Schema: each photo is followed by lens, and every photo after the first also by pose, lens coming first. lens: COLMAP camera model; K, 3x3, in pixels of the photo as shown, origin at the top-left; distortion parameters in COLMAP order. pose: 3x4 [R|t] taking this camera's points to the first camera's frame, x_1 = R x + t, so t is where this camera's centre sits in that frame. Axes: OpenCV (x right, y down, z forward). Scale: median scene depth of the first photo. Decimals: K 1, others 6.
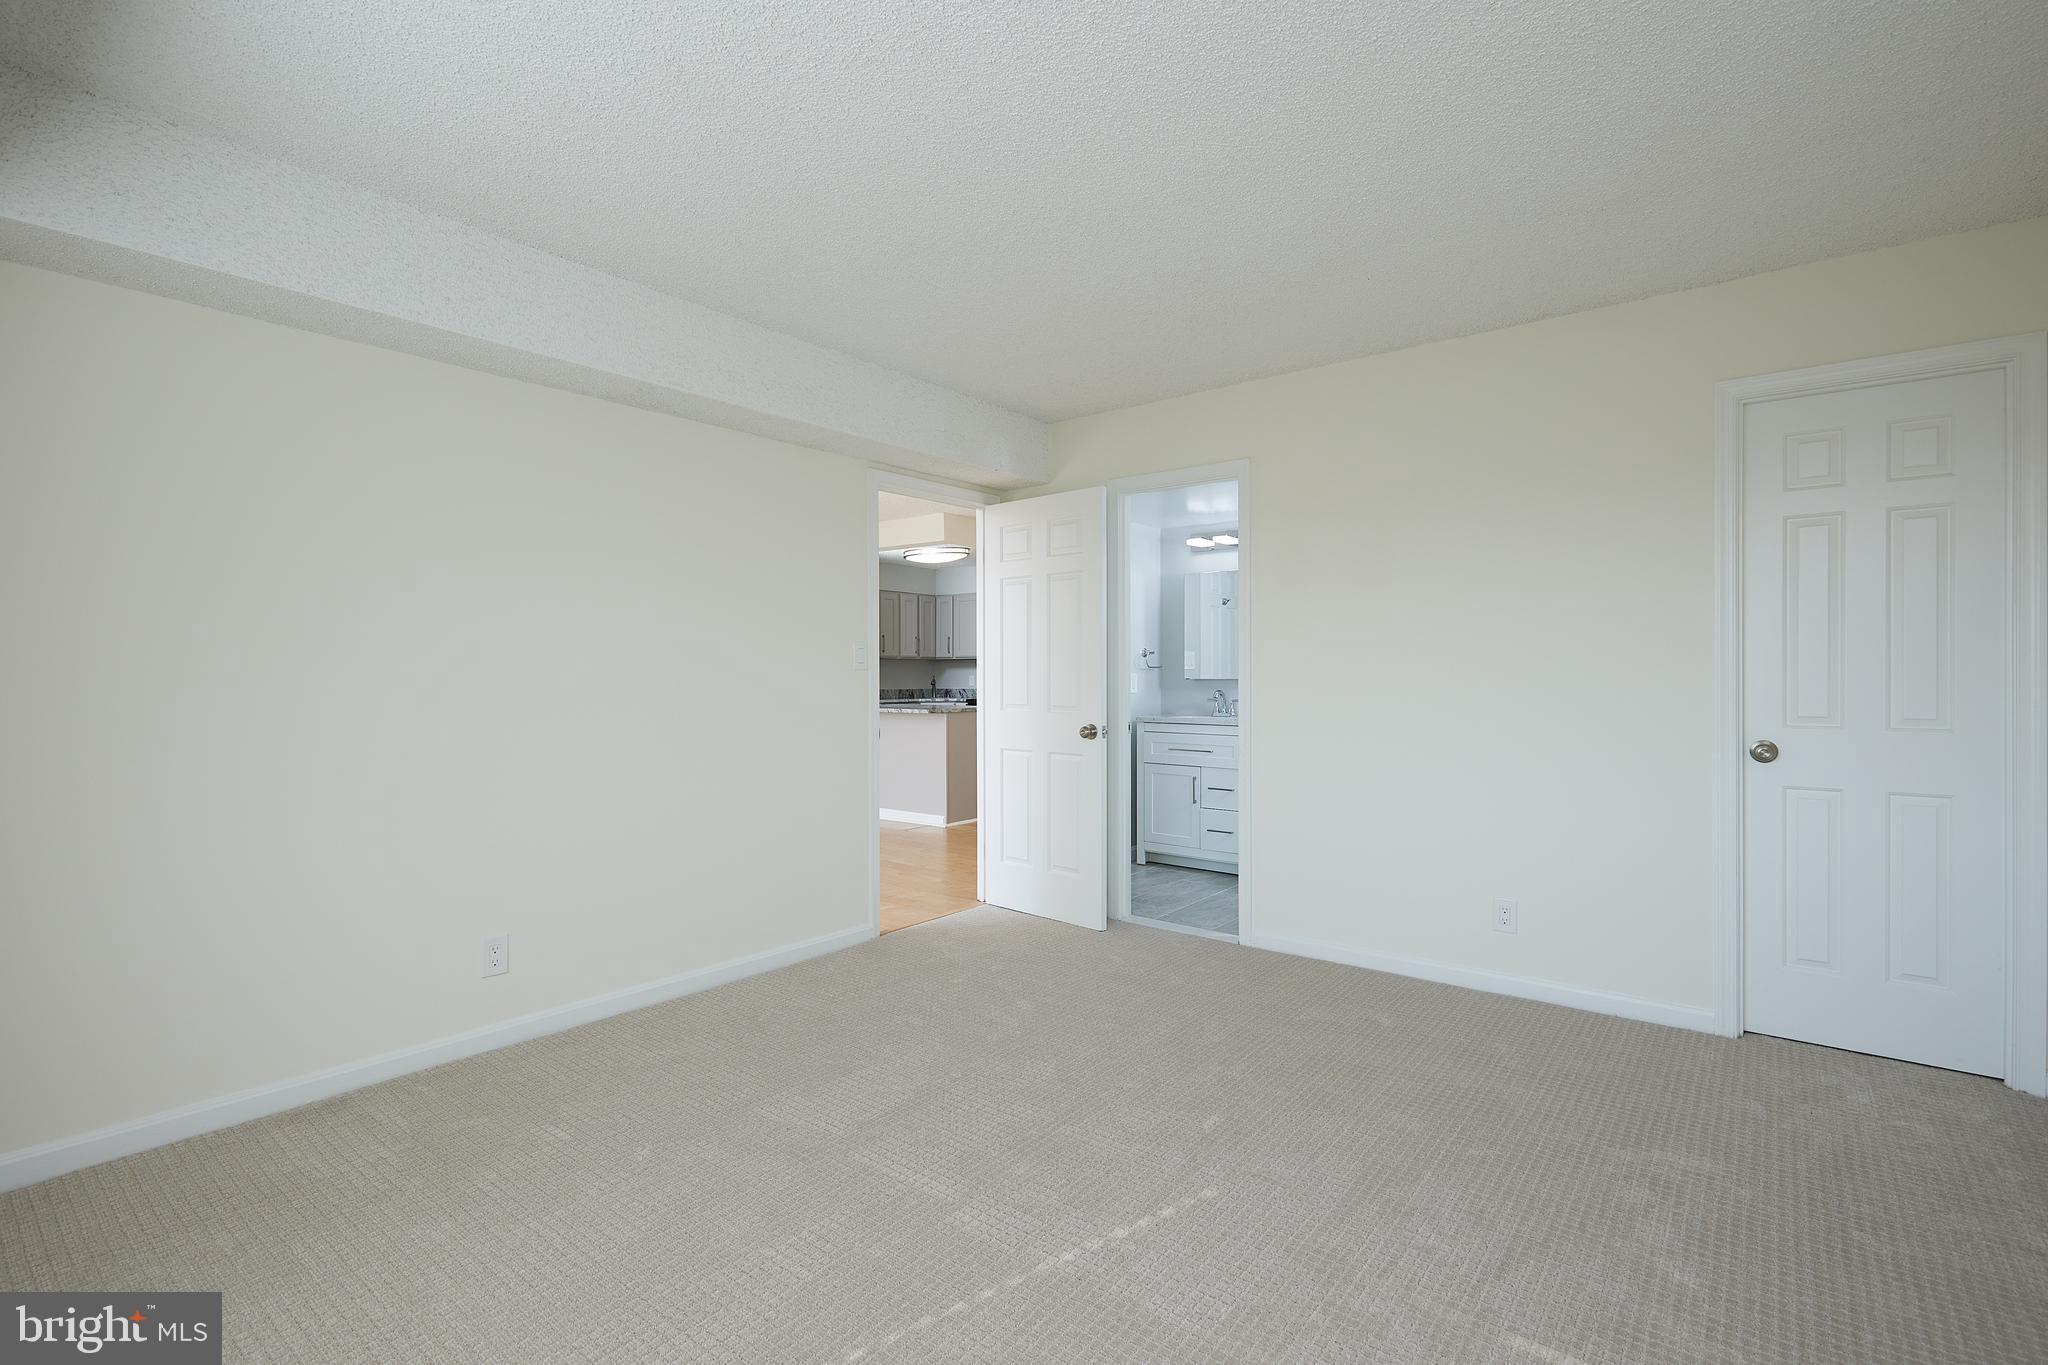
lens RADIAL K [[939.7, 0, 1026.2], [0, 939.7, 679.5], [0, 0, 1]] dist [0.002148, -0.000237]
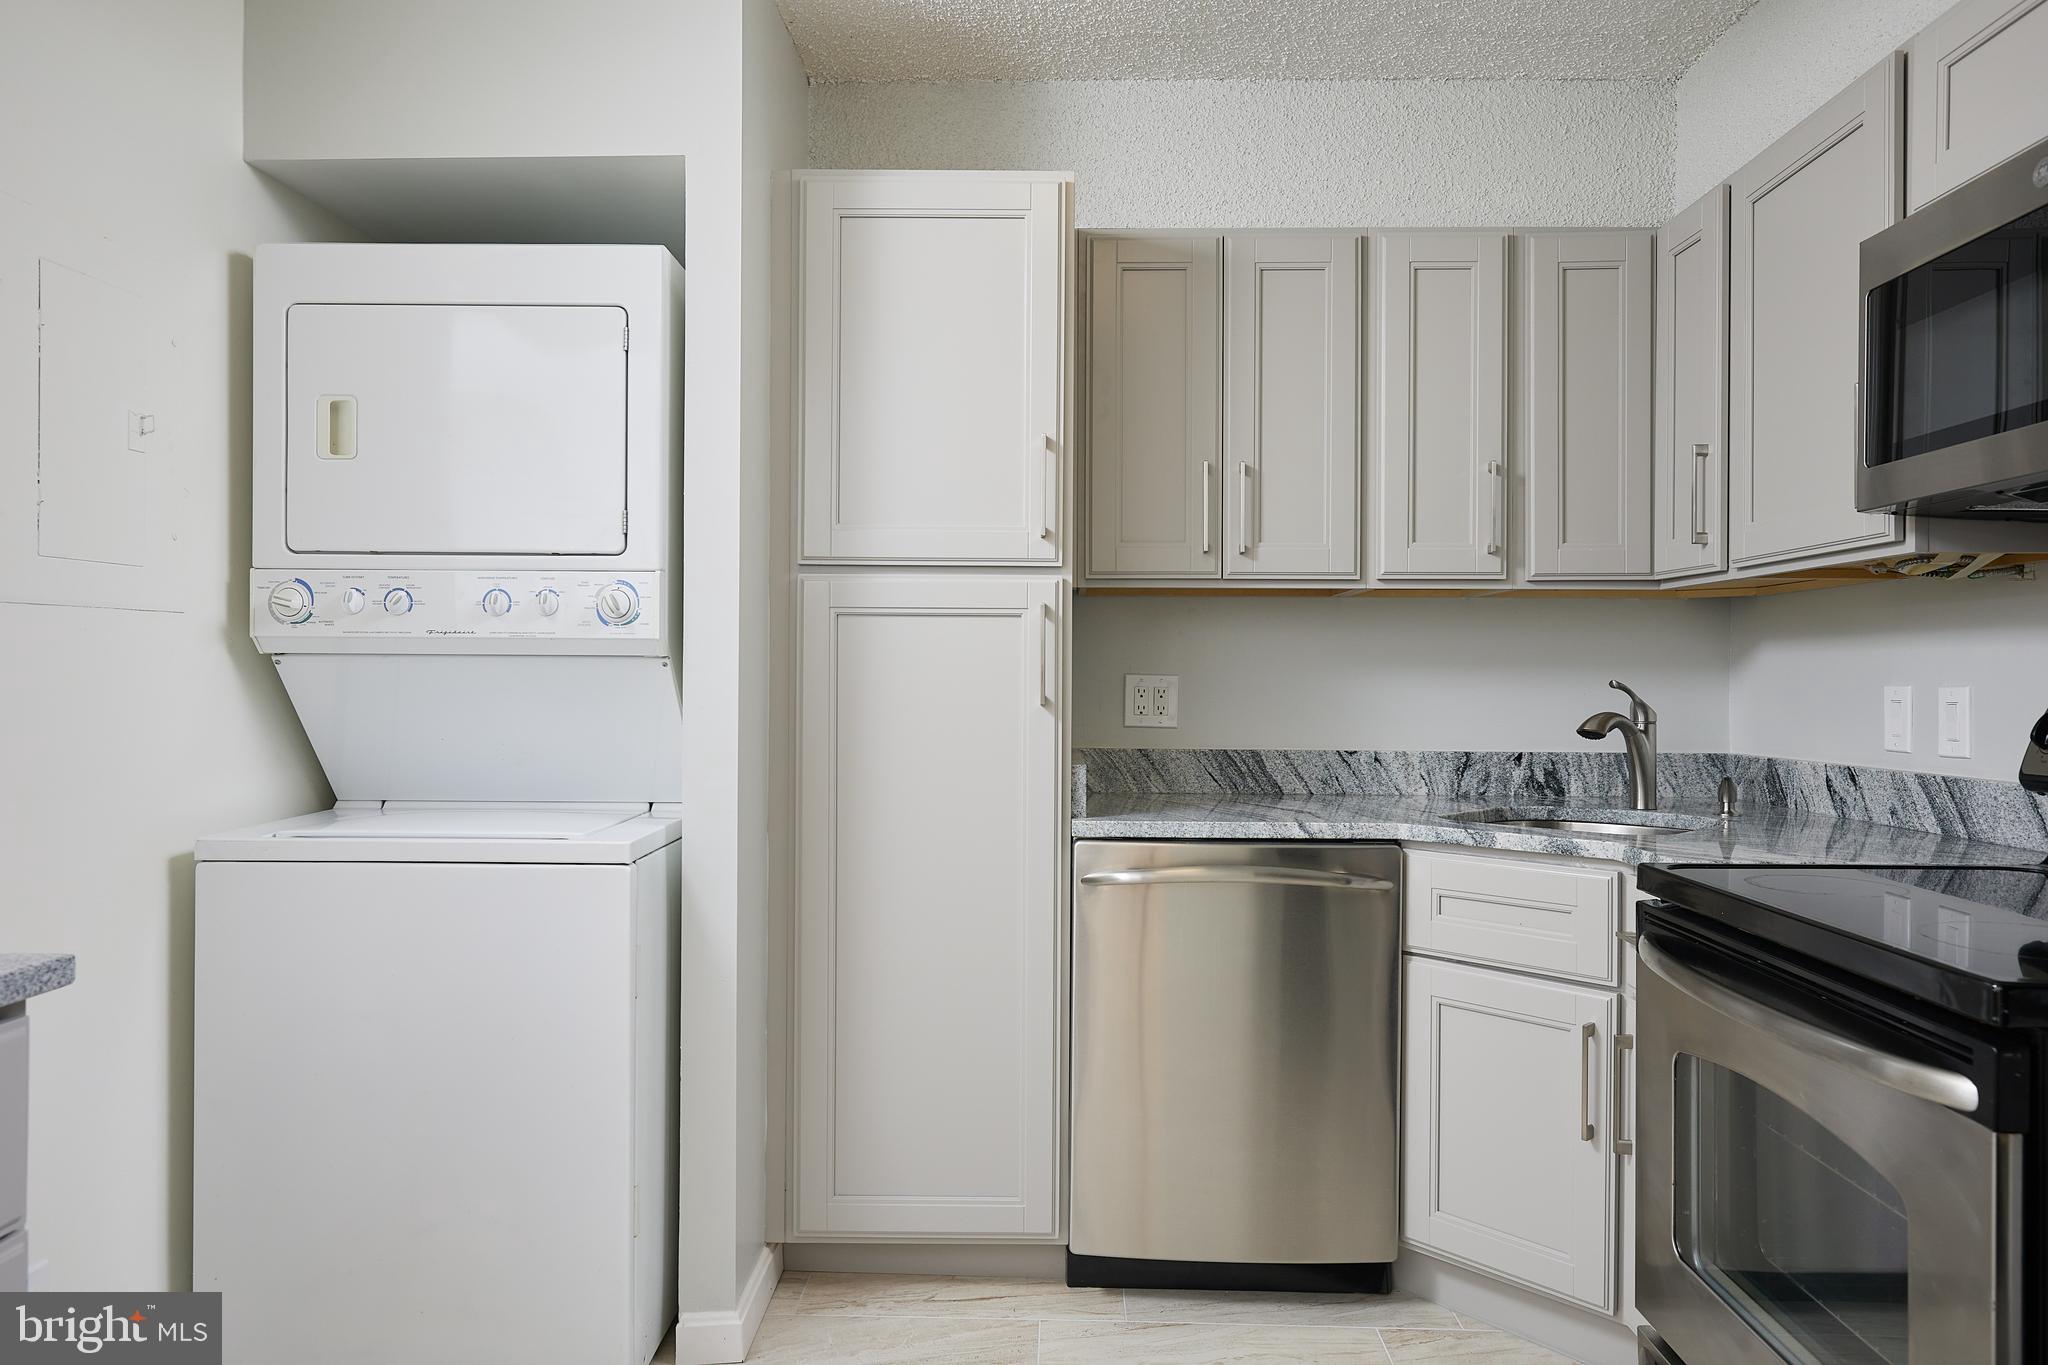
lens RADIAL K [[1326.7, 0, 1022.4], [0, 1326.7, 676.8], [0, 0, 1]] dist [-0.000390, 0.003873]
pose [[0.601913, 0.006305, -0.798537, 0.031727], [-0.009732, 0.999952, 0.000559, -0.004007], [0.798502, 0.007435, 0.601946, 0.773309]]
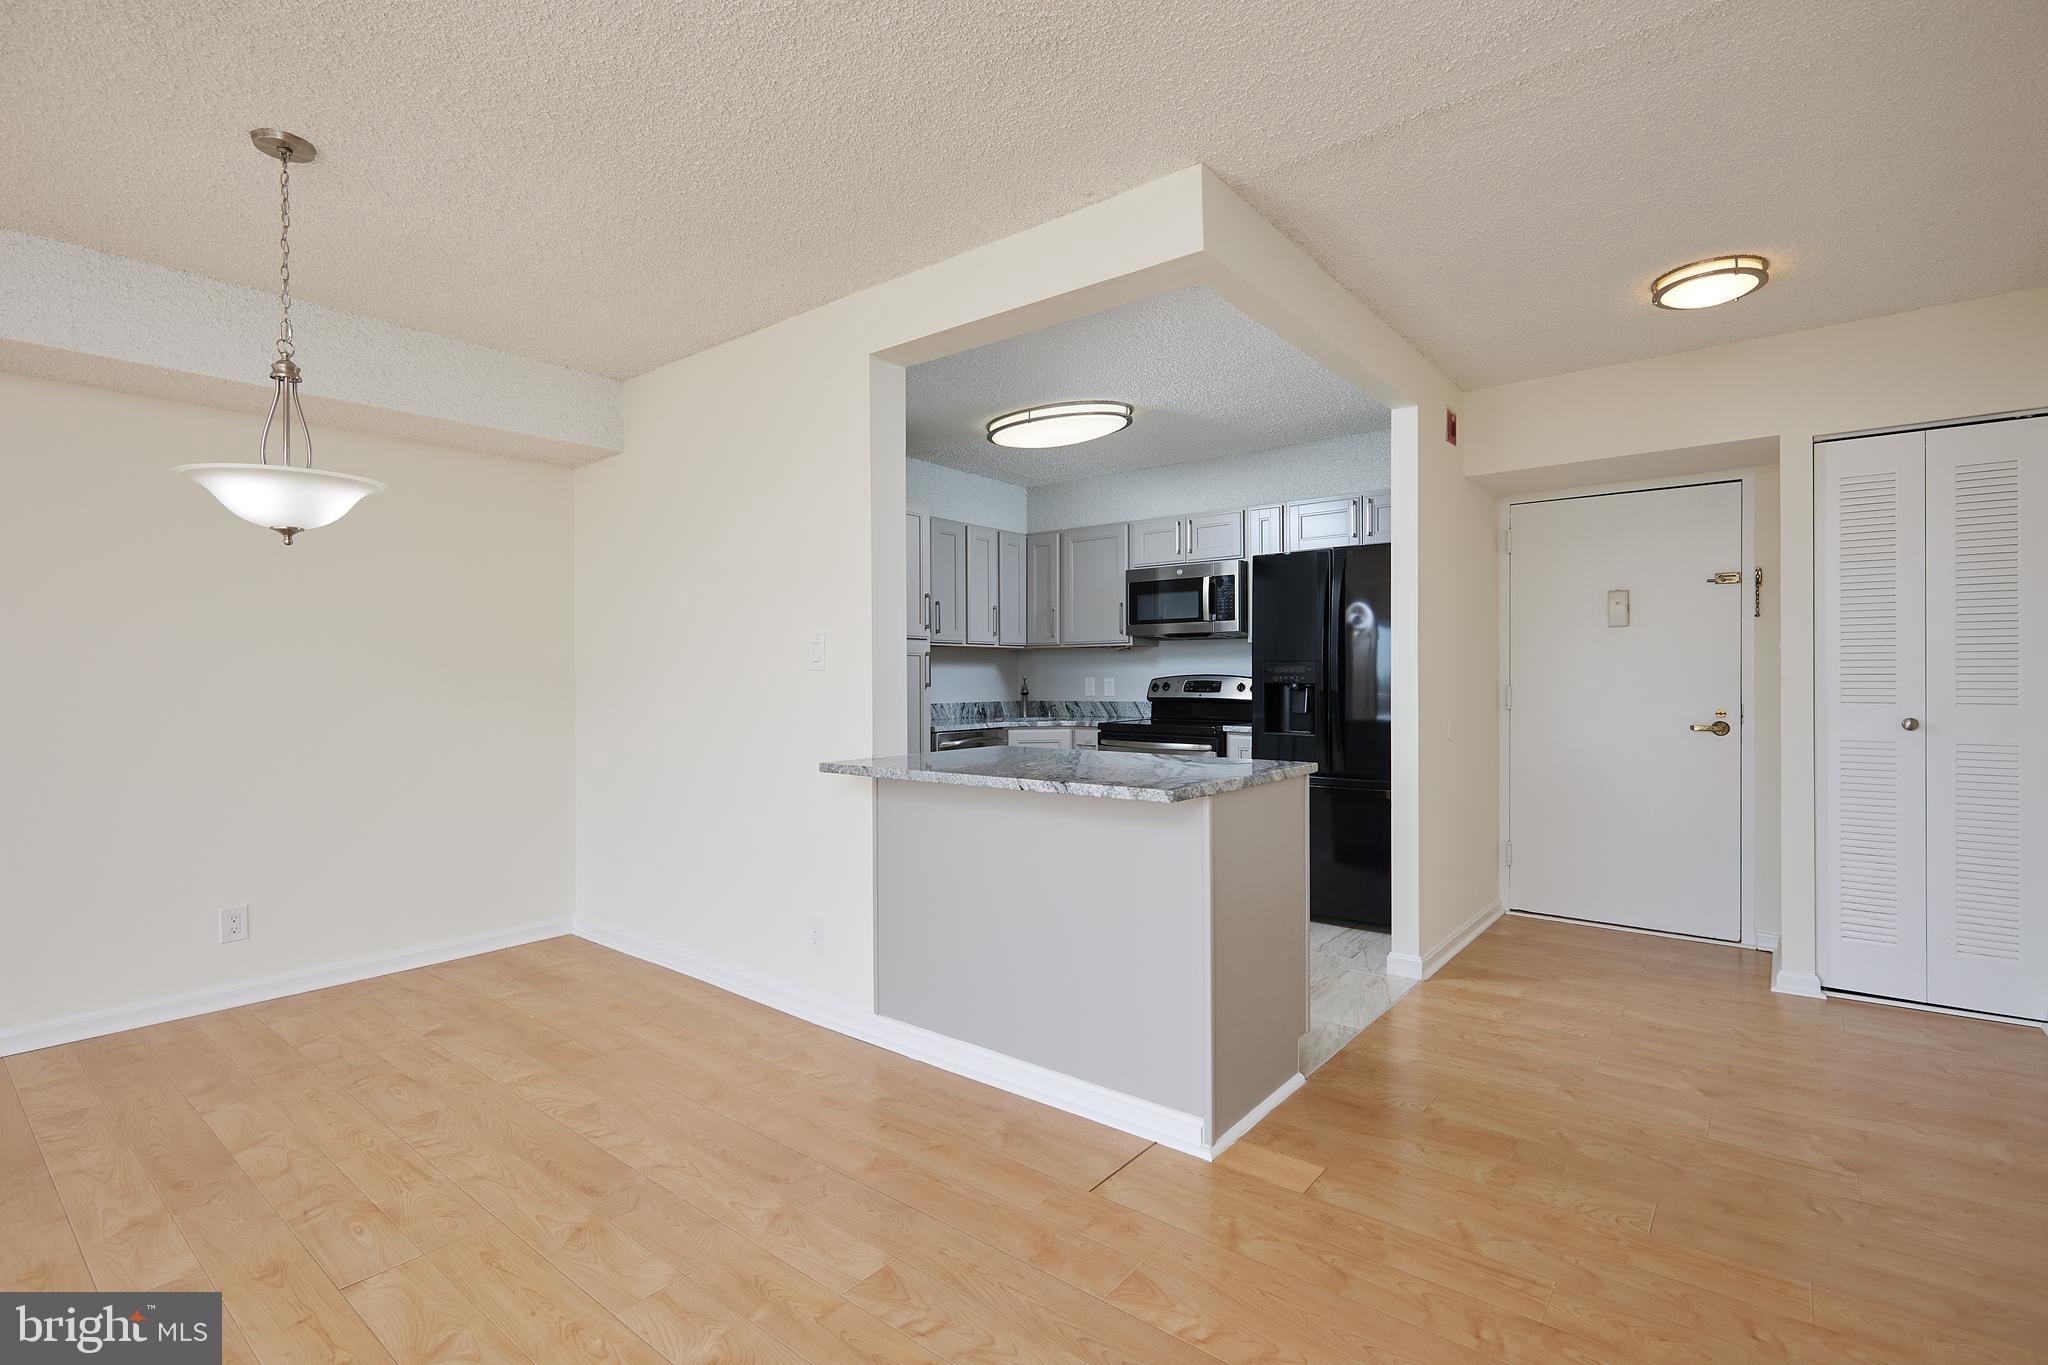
lens RADIAL K [[939.7, 0, 1030.8], [0, 939.7, 680.2], [0, 0, 1]] dist [0.002148, -0.000237]
pose [[0.999998, -0.001857, 0.000899, -0.096267], [0.001857, 0.999998, -0.000070, -0.002346], [-0.000899, 0.000072, 1.000000, 0.448832]]
